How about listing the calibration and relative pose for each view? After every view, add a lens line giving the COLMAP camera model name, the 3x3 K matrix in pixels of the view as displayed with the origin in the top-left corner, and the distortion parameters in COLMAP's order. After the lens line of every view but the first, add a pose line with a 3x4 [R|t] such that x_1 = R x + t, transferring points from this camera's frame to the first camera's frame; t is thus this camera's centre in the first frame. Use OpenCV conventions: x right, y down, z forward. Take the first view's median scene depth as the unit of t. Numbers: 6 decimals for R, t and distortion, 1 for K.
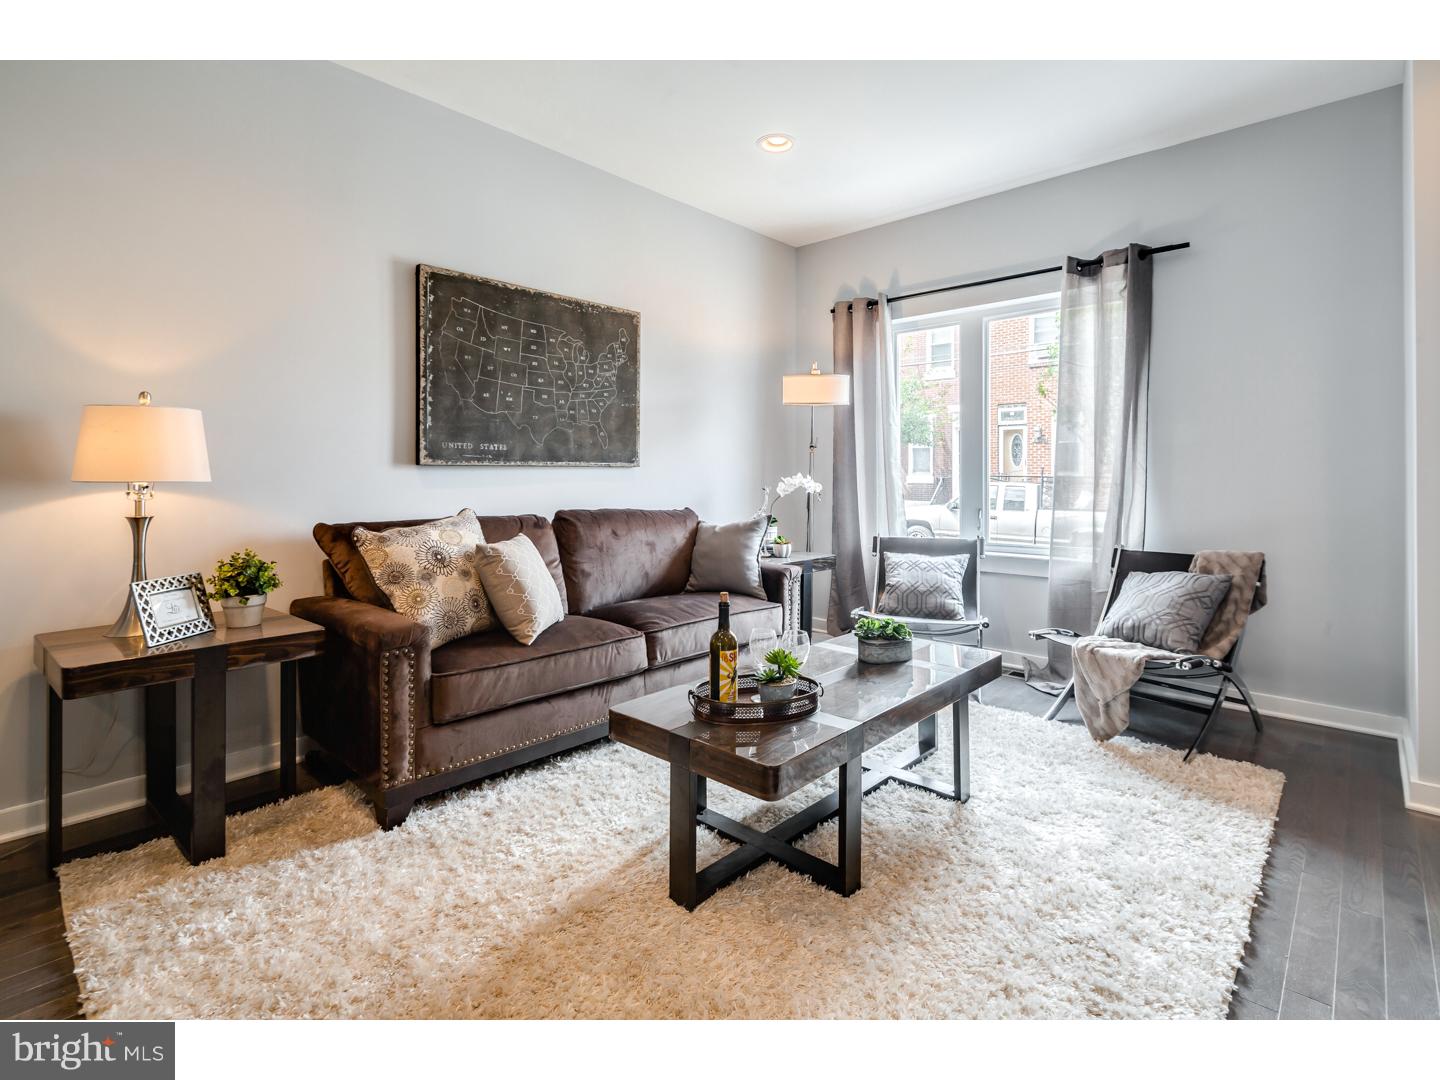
lens RADIAL K [[701.3, 0, 739.1], [0, 701.3, 467.1], [0, 0, 1]] dist [0.012736, 0.000000]
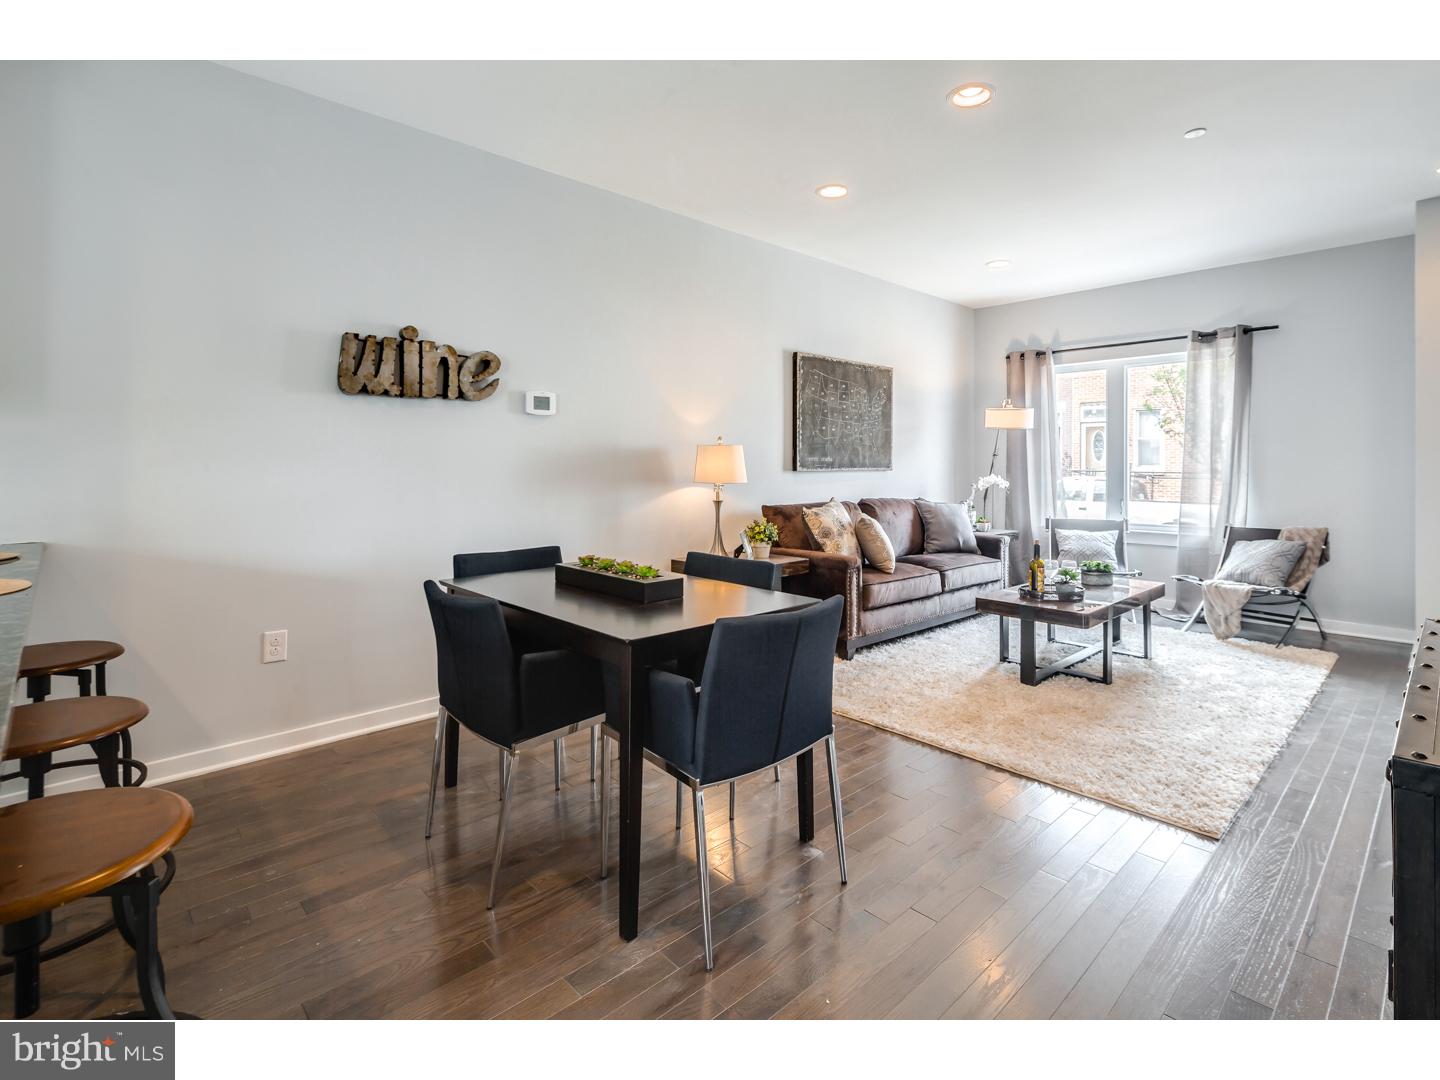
lens RADIAL K [[699.4, 0, 735.7], [0, 699.4, 462.6], [0, 0, 1]] dist [0.001005, 0.000042]
pose [[0.996943, 0.001183, -0.078120, -0.430195], [-0.000671, 0.999978, 0.006580, -0.031796], [0.078126, -0.006507, 0.996922, -0.626156]]
